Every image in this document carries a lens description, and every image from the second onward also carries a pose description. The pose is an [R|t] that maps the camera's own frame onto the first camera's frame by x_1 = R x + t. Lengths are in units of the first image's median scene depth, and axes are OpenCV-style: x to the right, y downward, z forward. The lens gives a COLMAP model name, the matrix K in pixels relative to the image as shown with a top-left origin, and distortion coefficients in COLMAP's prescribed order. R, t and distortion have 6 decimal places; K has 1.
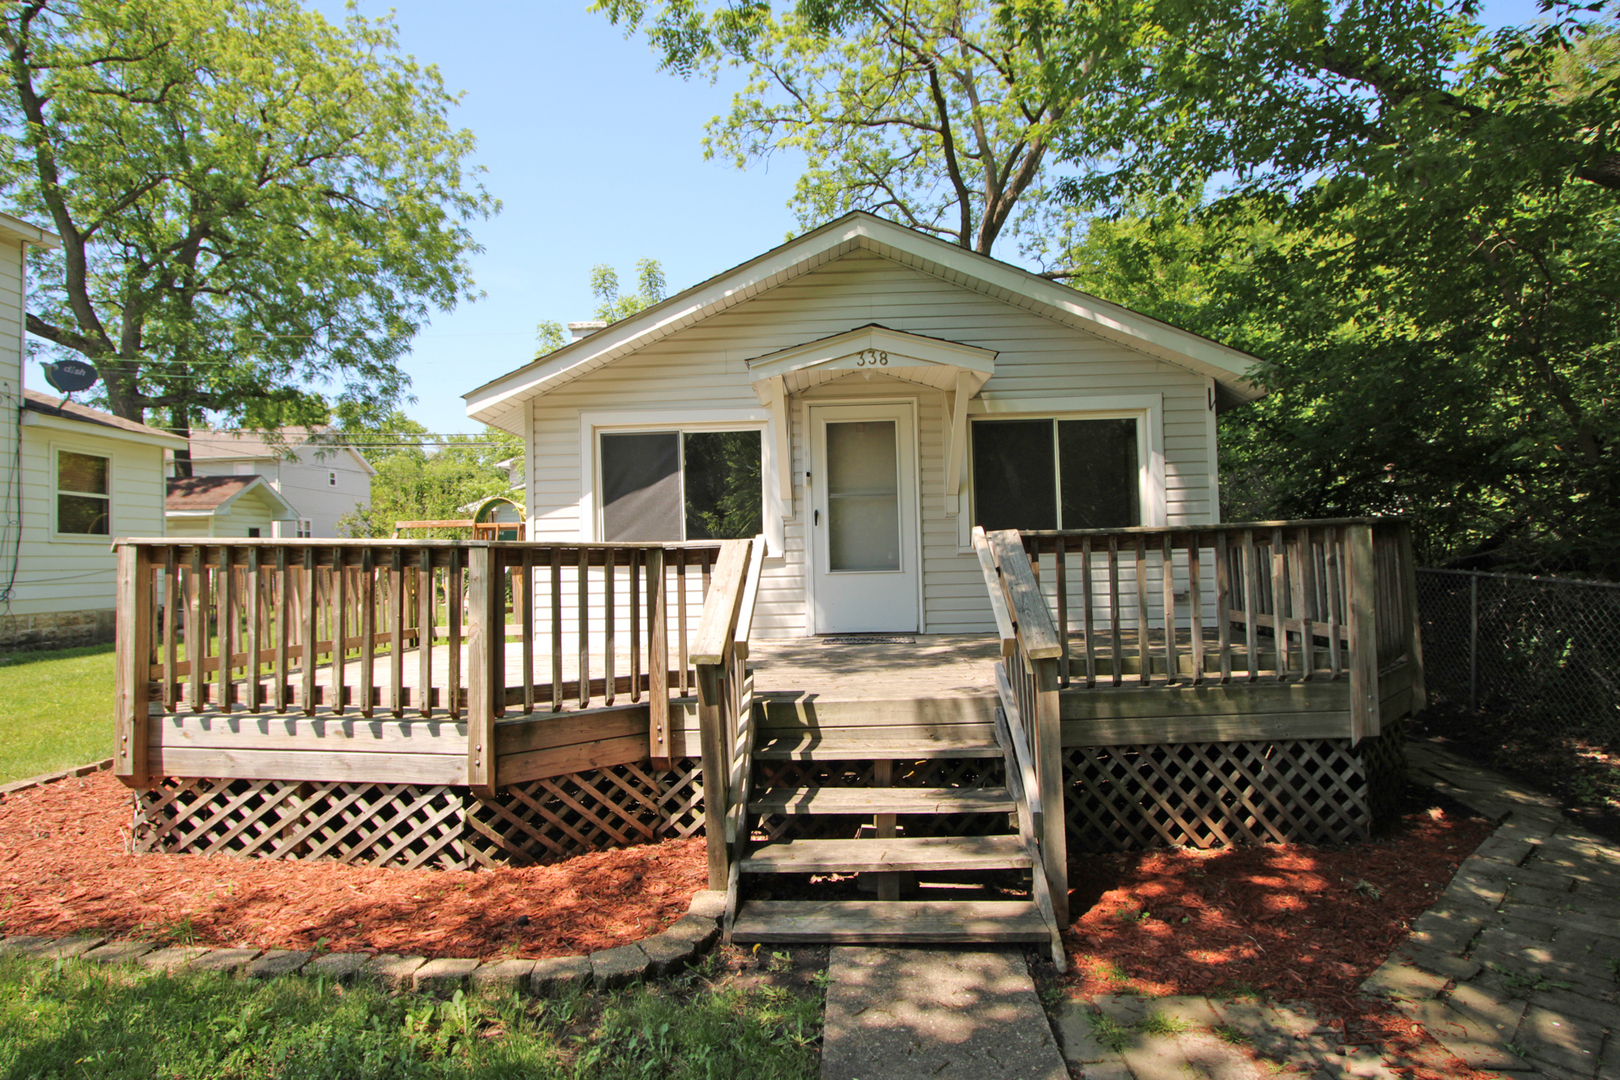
lens RADIAL K [[844.2, 0, 810.0], [0, 844.2, 540.0], [0, 0, 1]] dist [-0.017588, 0.000543]
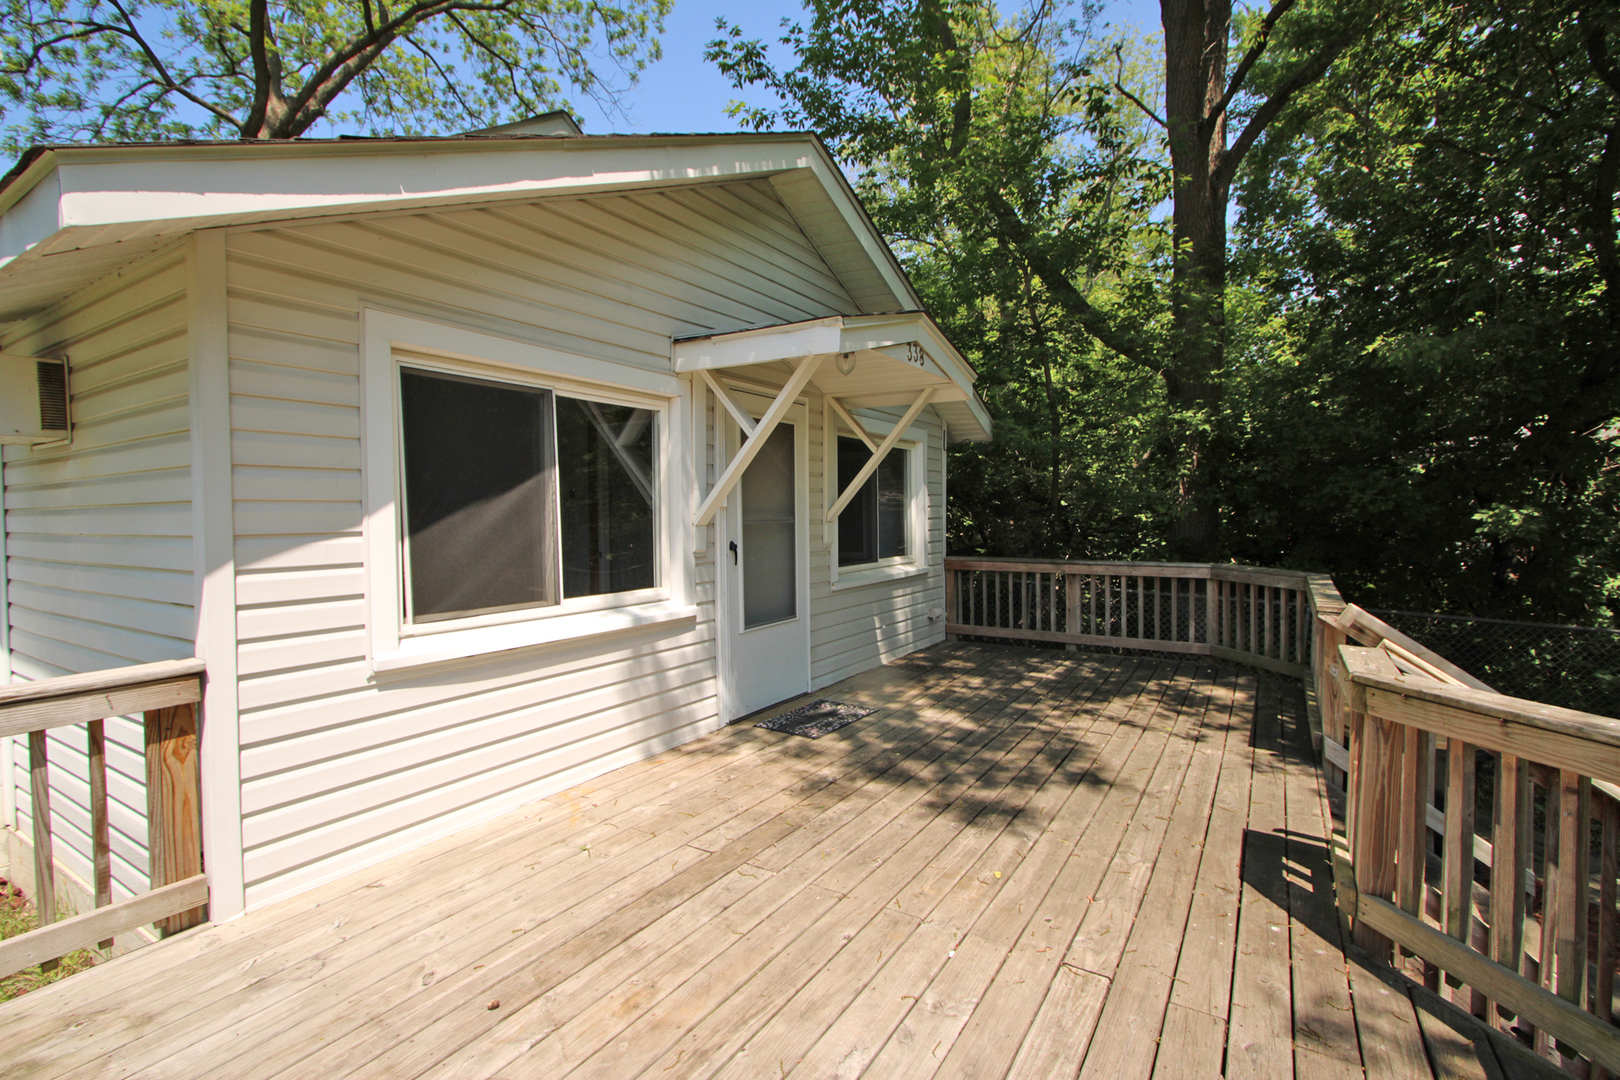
lens RADIAL K [[743.1, 0, 812.3], [0, 743.1, 537.4], [0, 0, 1]] dist [-0.026456, 0.005198]
pose [[0.494756, -0.008377, 0.868992, -0.826777], [-0.029082, 0.999234, 0.026190, -0.097146], [-0.868545, -0.038230, 0.494133, 1.108381]]
